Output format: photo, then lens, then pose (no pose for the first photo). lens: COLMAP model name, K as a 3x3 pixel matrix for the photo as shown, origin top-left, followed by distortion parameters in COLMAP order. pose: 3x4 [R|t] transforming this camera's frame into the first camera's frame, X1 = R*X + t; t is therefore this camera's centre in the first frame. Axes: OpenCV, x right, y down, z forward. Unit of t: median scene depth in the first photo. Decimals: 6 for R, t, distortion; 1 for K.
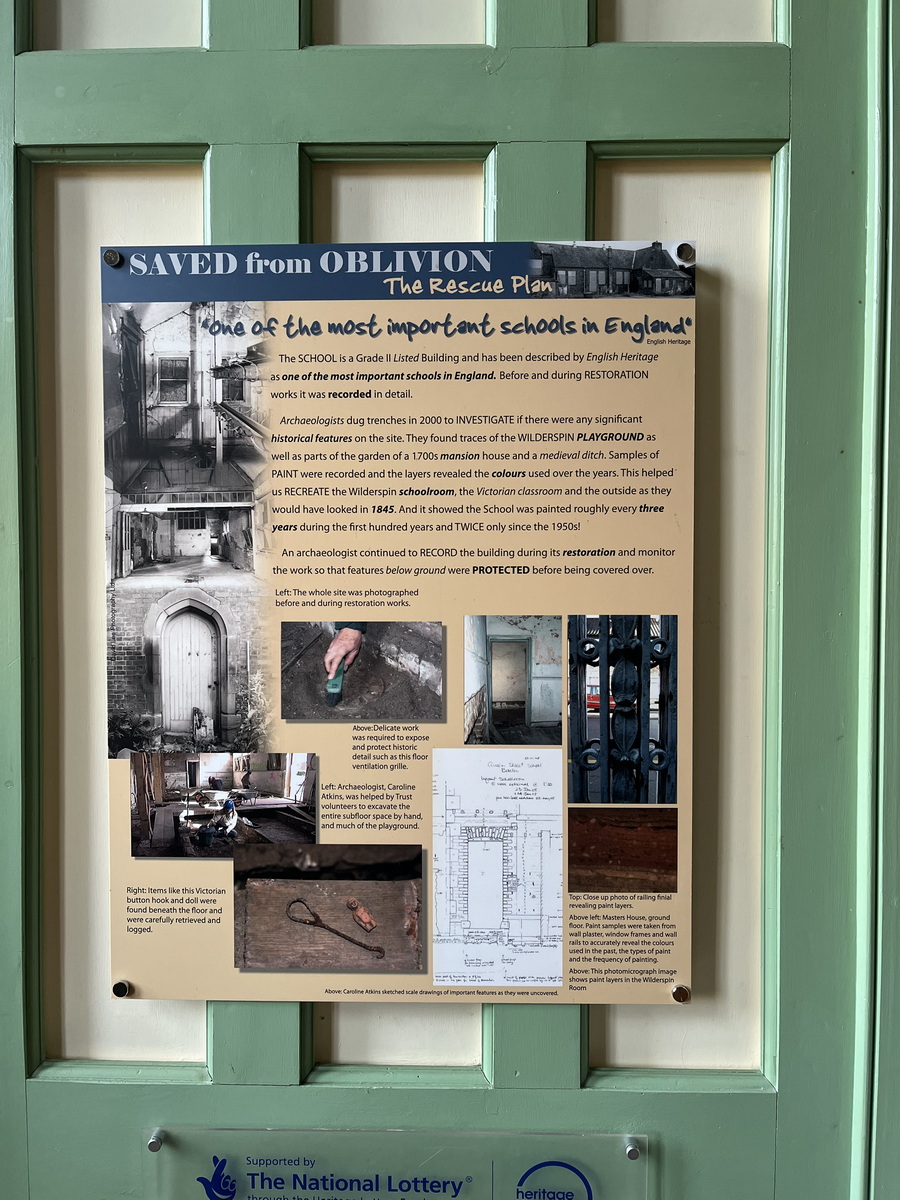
lens RADIAL K [[911.0, 0, 454.4], [0, 911.0, 602.8], [0, 0, 1]] dist [0.044353, -0.017256]
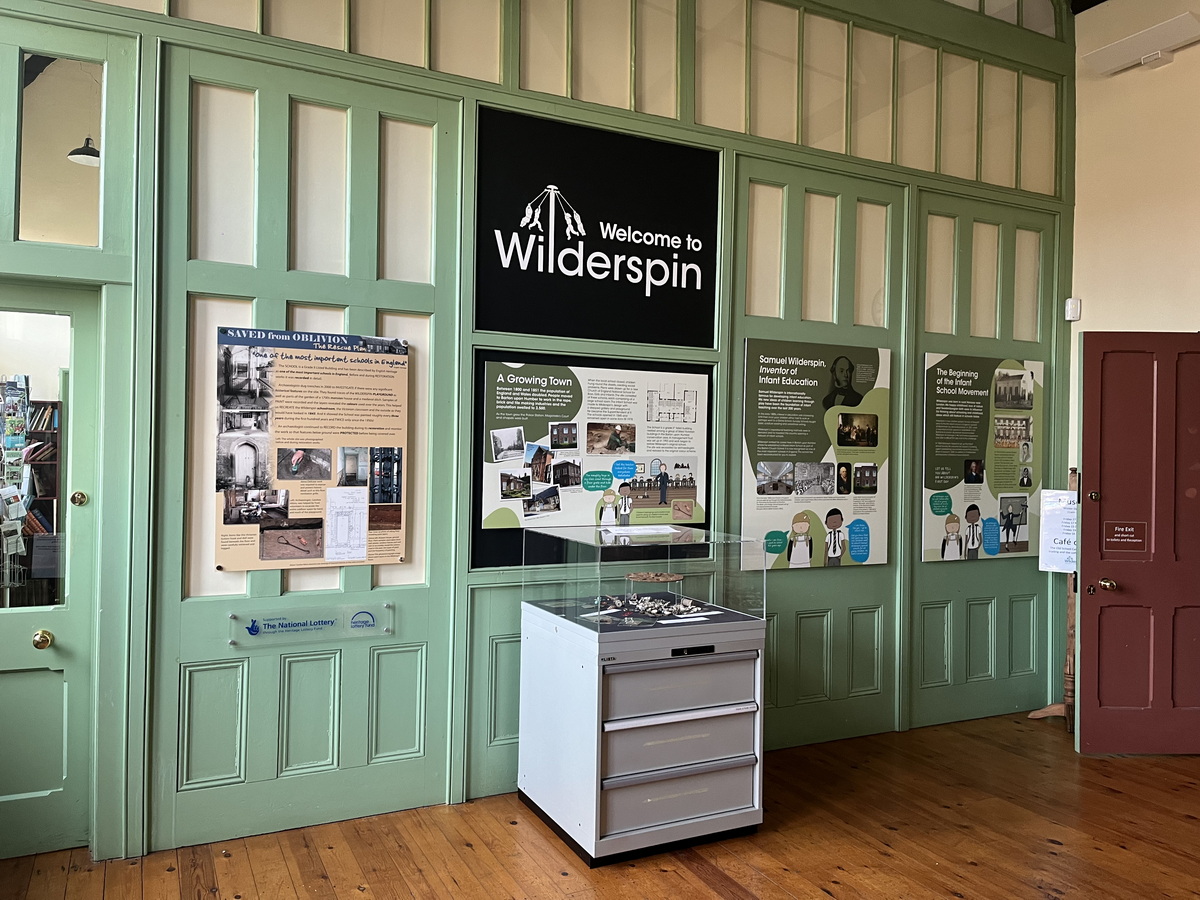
lens RADIAL K [[911.0, 0, 605.2], [0, 911.0, 450.5], [0, 0, 1]] dist [0.044353, -0.017256]
pose [[0.886090, 0.011769, 0.463364, -0.654210], [-0.004450, 0.999848, -0.016884, 0.077686], [-0.463492, 0.012899, 0.886007, -2.338236]]
